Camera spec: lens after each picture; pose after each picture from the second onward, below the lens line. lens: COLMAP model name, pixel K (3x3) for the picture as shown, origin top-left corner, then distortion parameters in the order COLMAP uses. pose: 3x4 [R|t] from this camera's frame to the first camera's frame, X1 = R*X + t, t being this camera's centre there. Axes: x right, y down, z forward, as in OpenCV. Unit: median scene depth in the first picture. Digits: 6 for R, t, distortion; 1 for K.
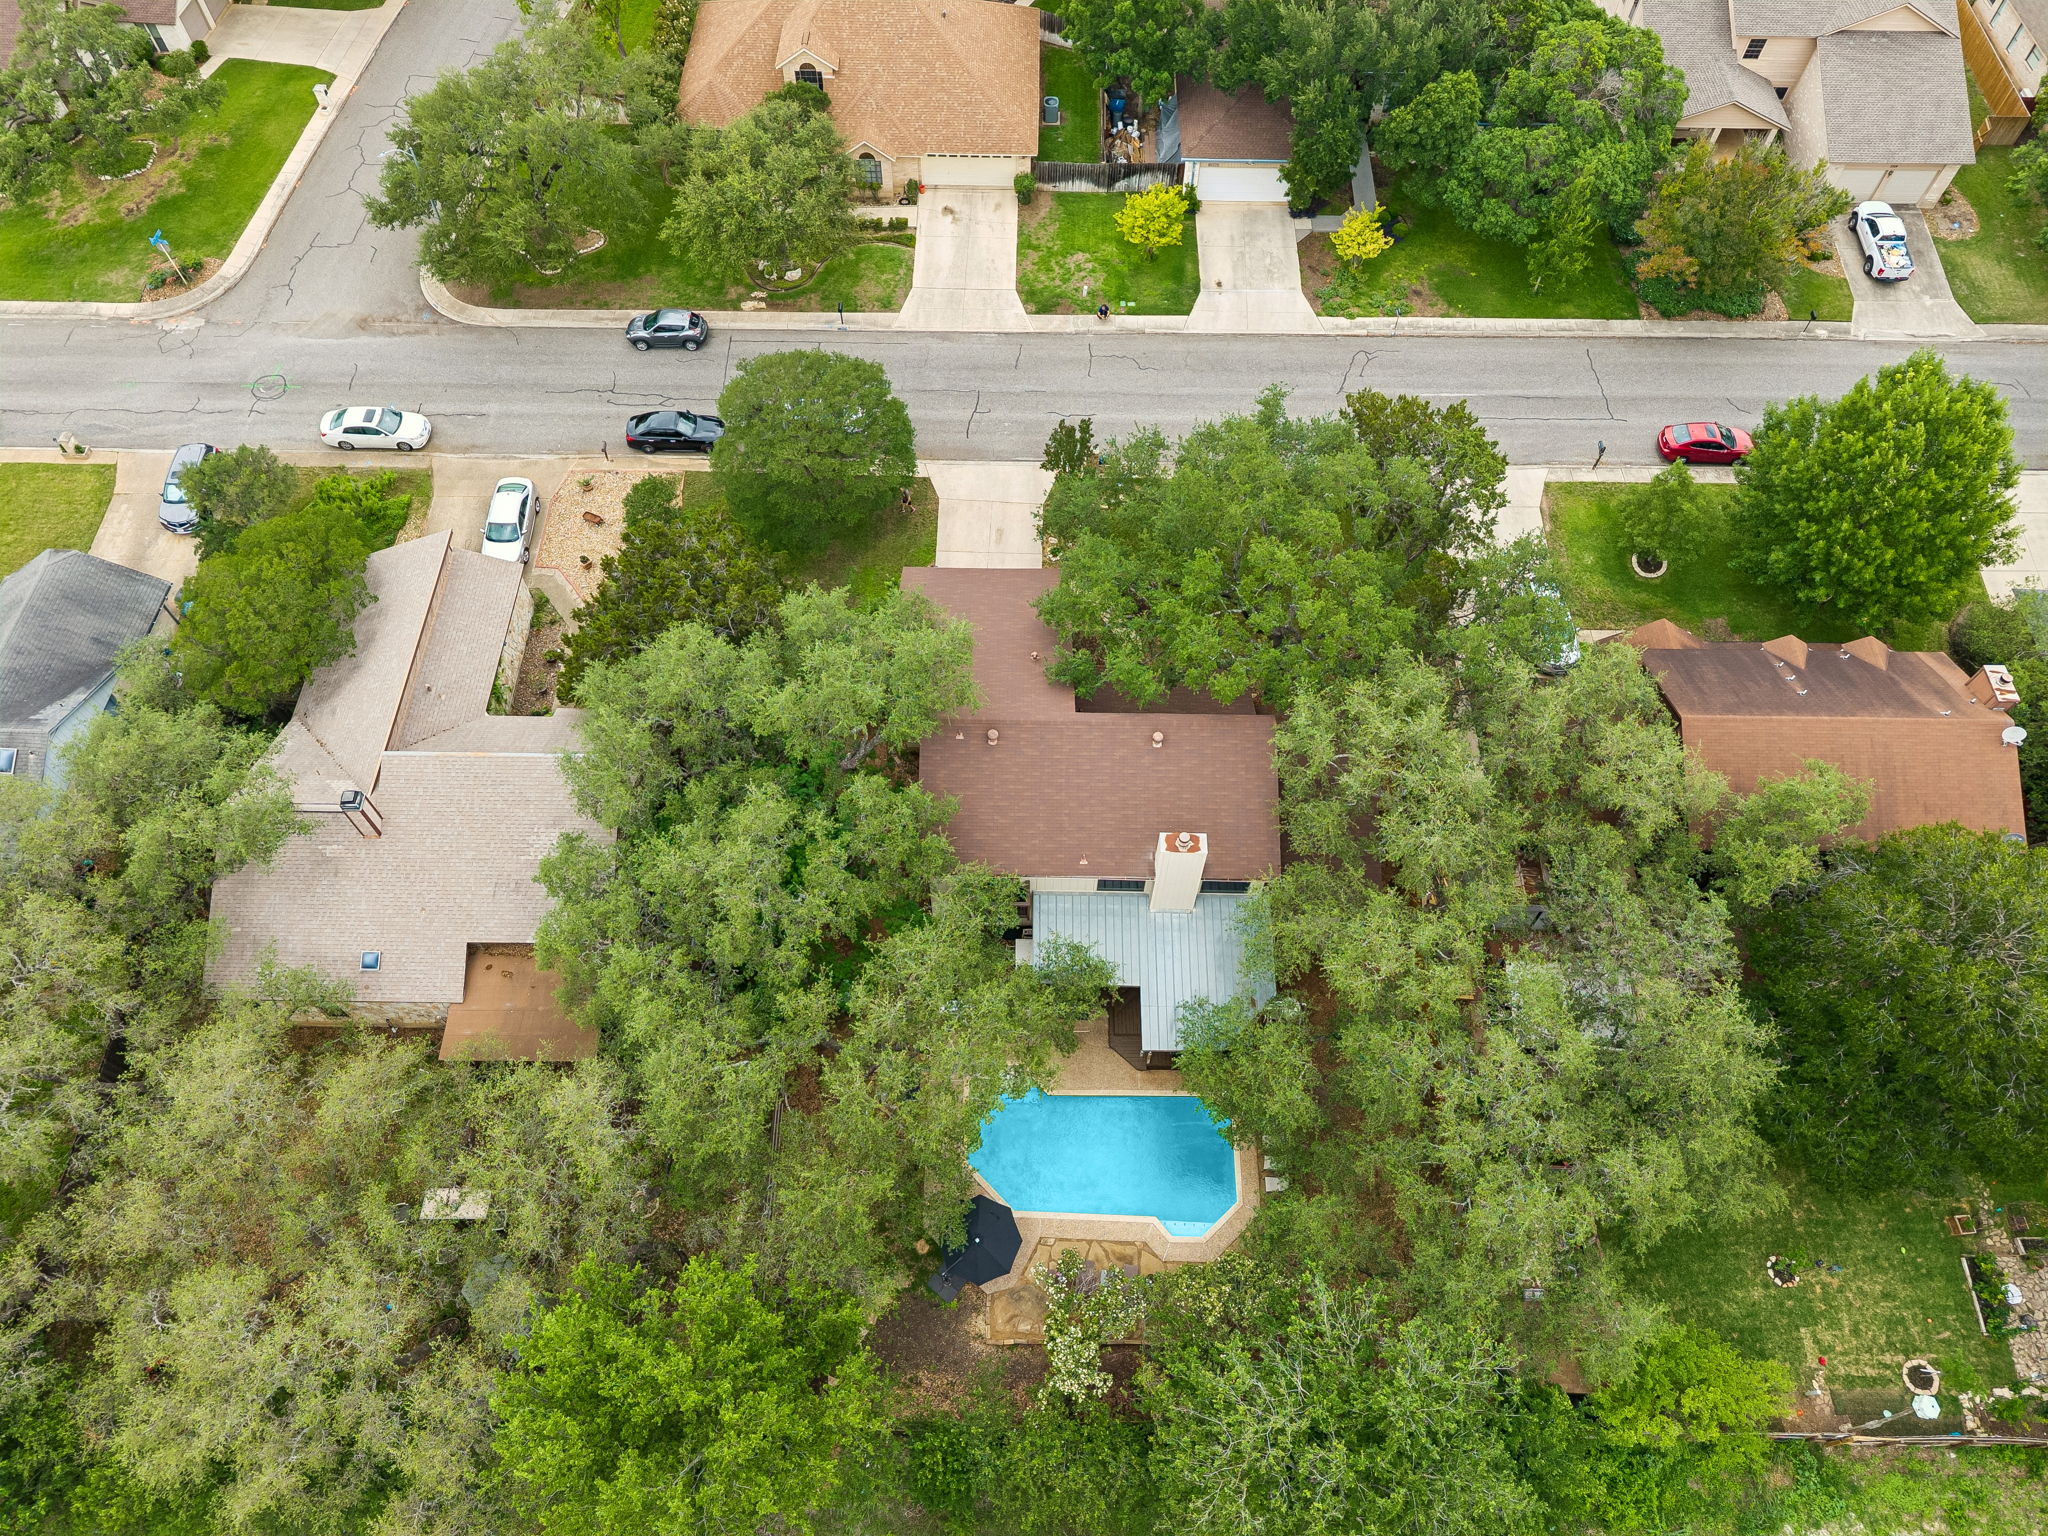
lens RADIAL K [[1396.9, 0, 1026.9], [0, 1396.9, 729.6], [0, 0, 1]] dist [0.005213, 0.001593]
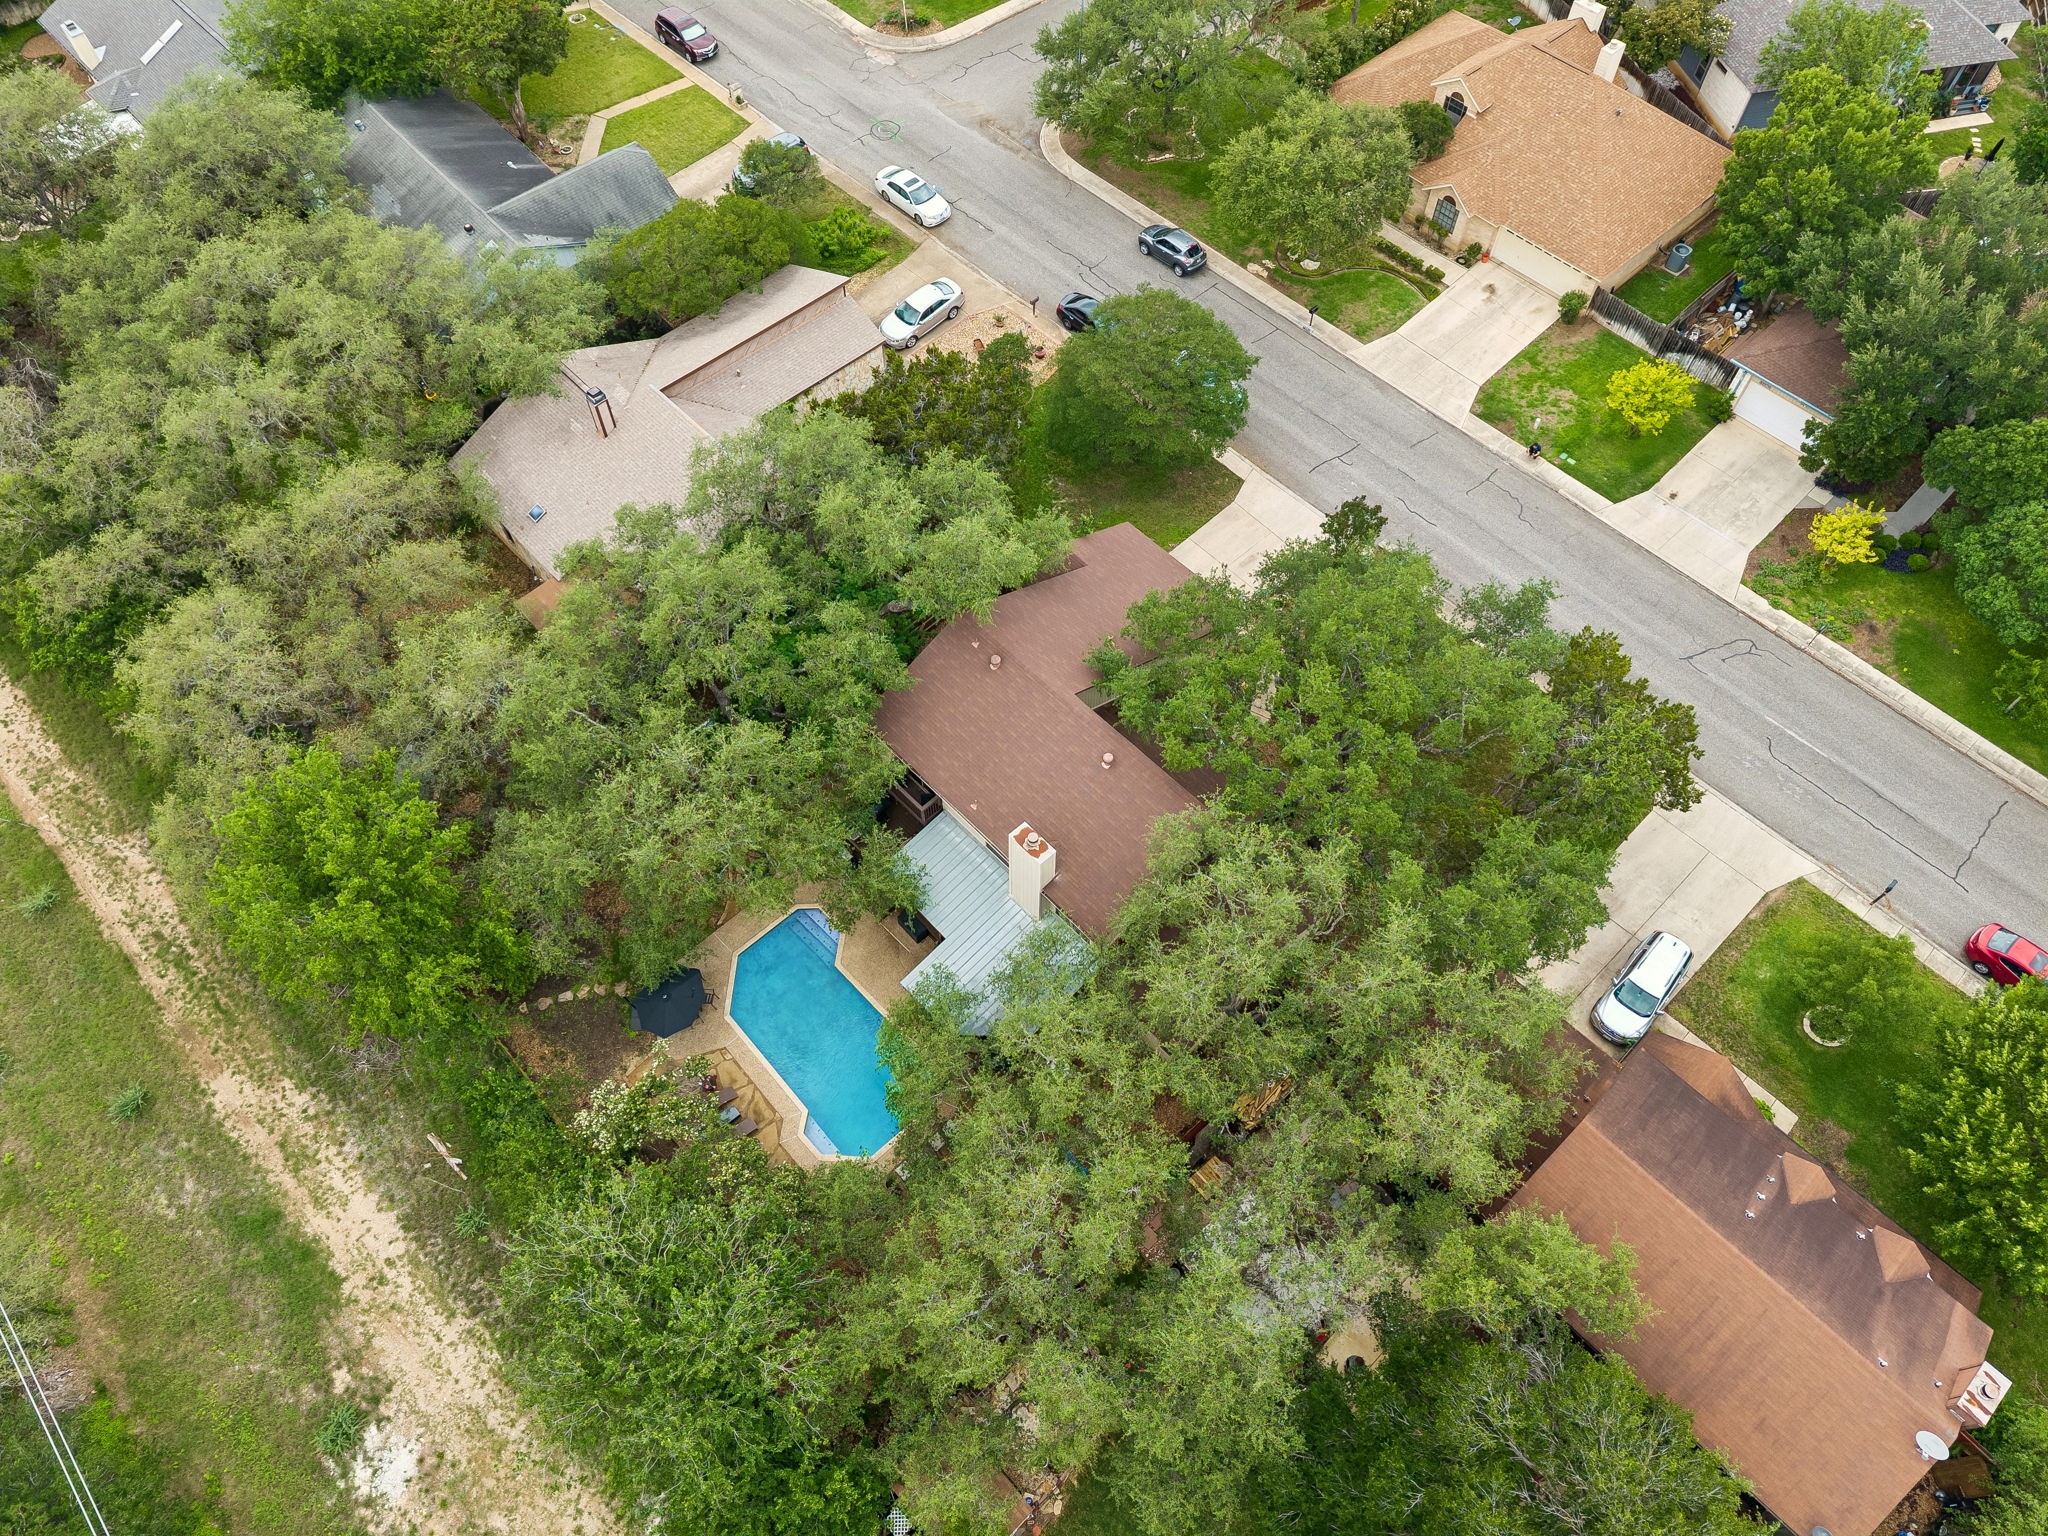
lens RADIAL K [[1396.9, 0, 1026.9], [0, 1396.9, 729.6], [0, 0, 1]] dist [0.005213, 0.001593]
pose [[0.699840, 0.598285, -0.390229, 0.291101], [-0.599995, 0.788813, 0.133345, -0.073390], [0.387596, 0.140816, 0.911011, 0.047792]]
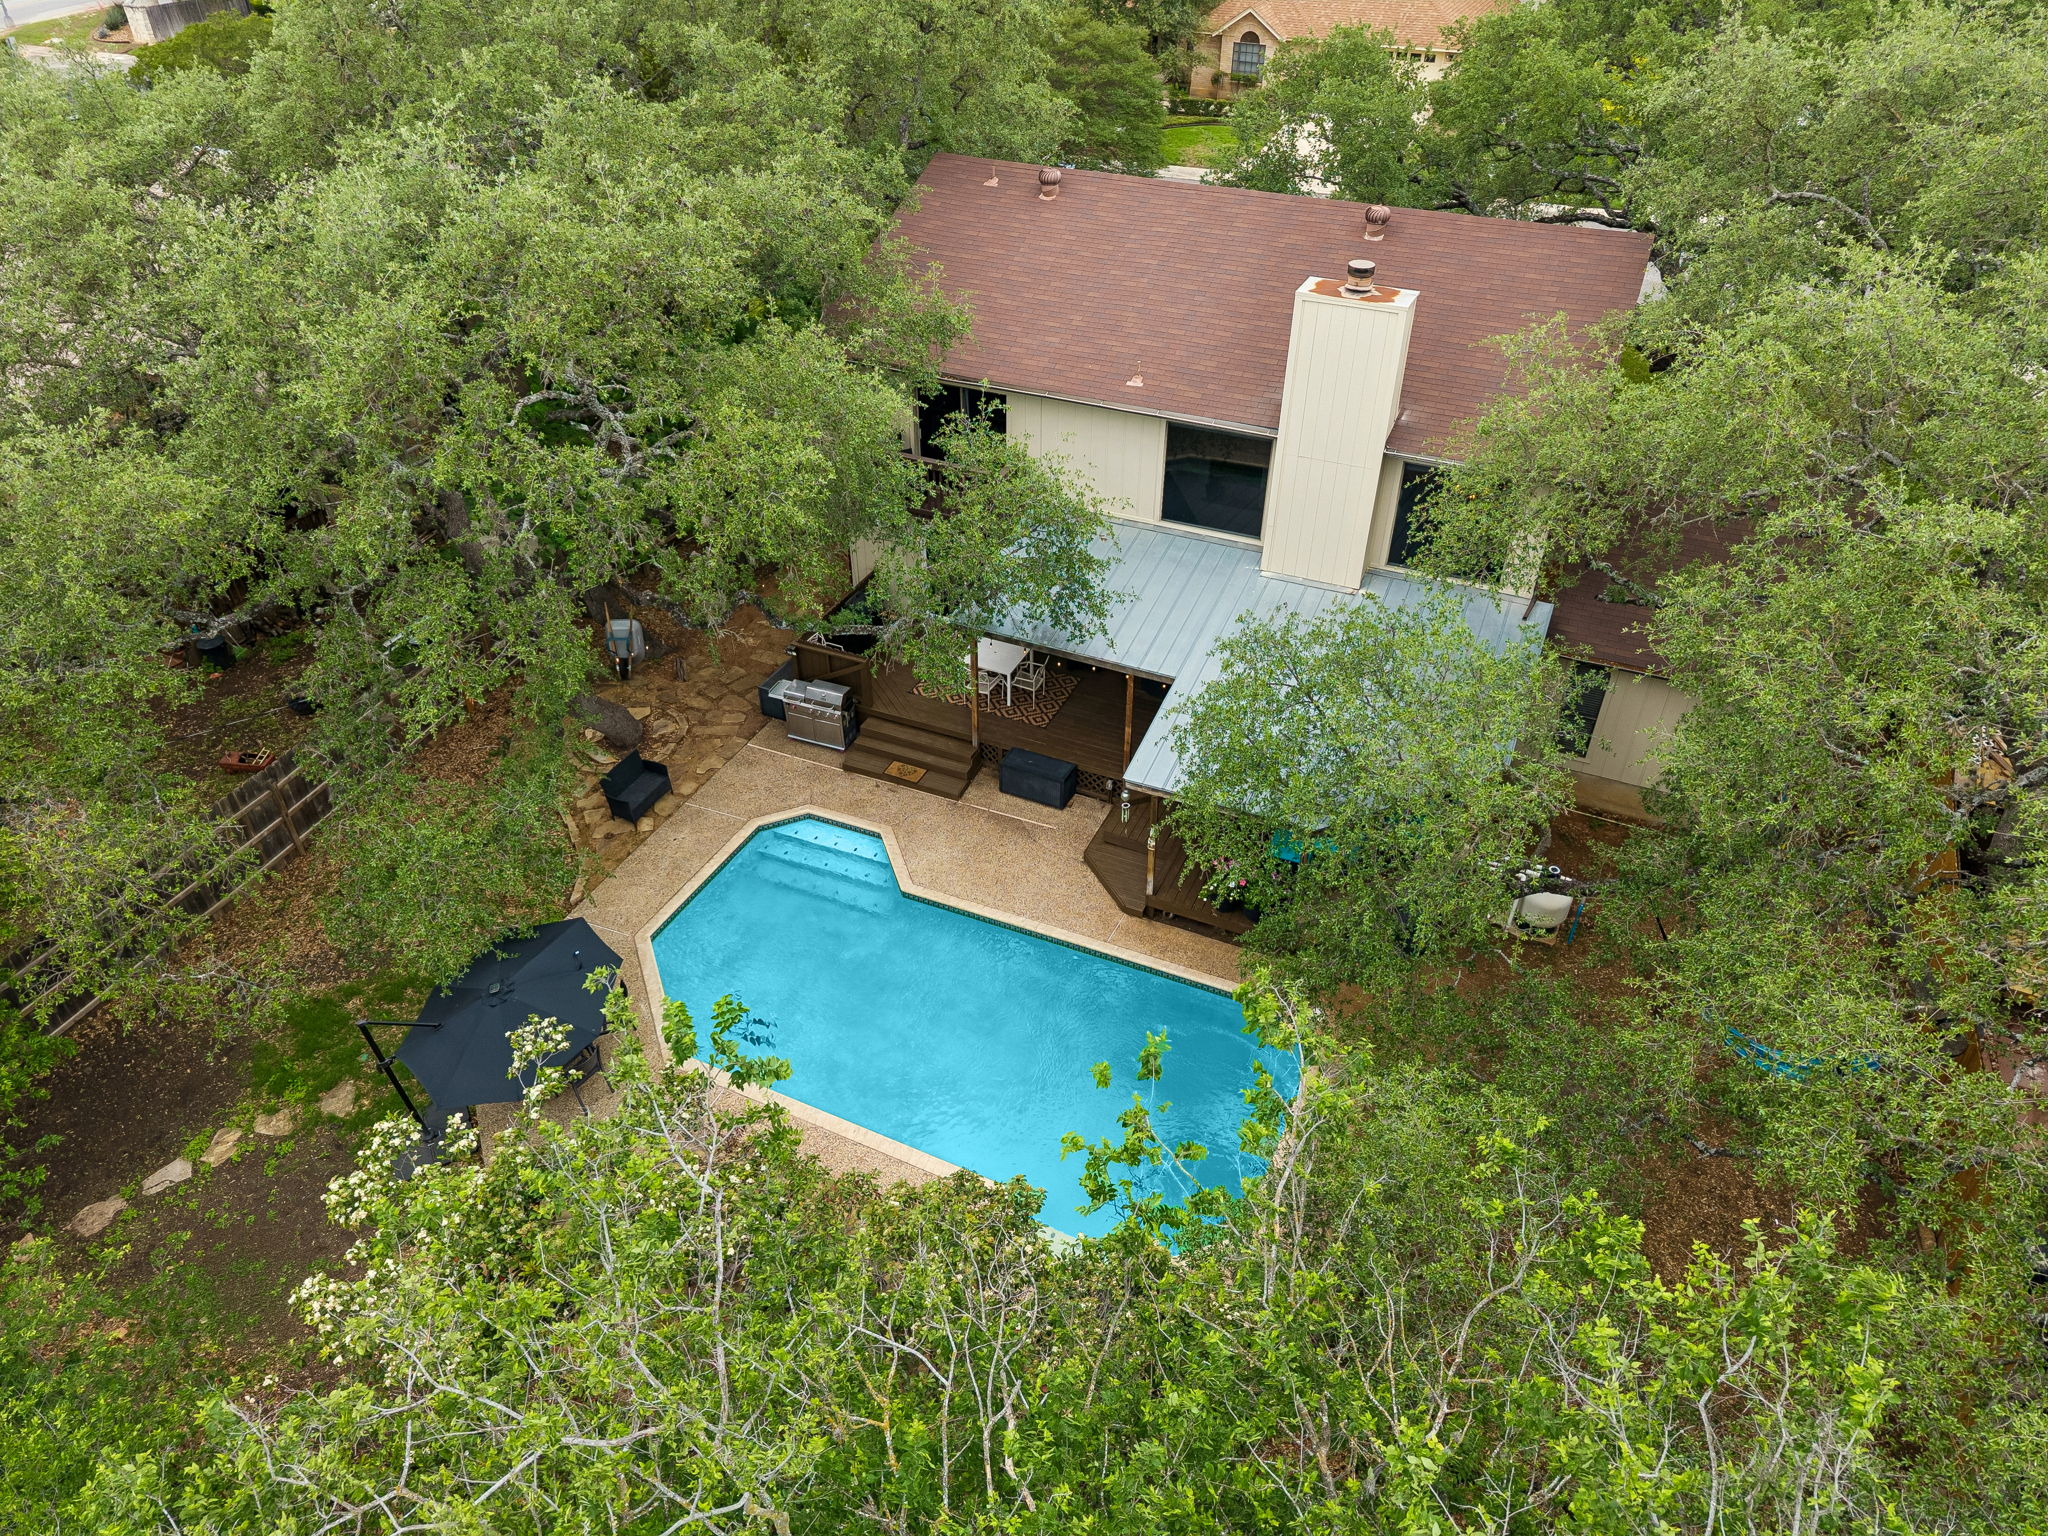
lens RADIAL K [[1432.5, 0, 1021.1], [0, 1432.5, 714.2], [0, 0, 1]] dist [-0.004563, 0.000456]
pose [[0.917135, 0.228992, -0.326231, 0.121906], [-0.333366, 0.889347, -0.312935, 0.233677], [0.218473, 0.395757, 0.891990, 0.415150]]
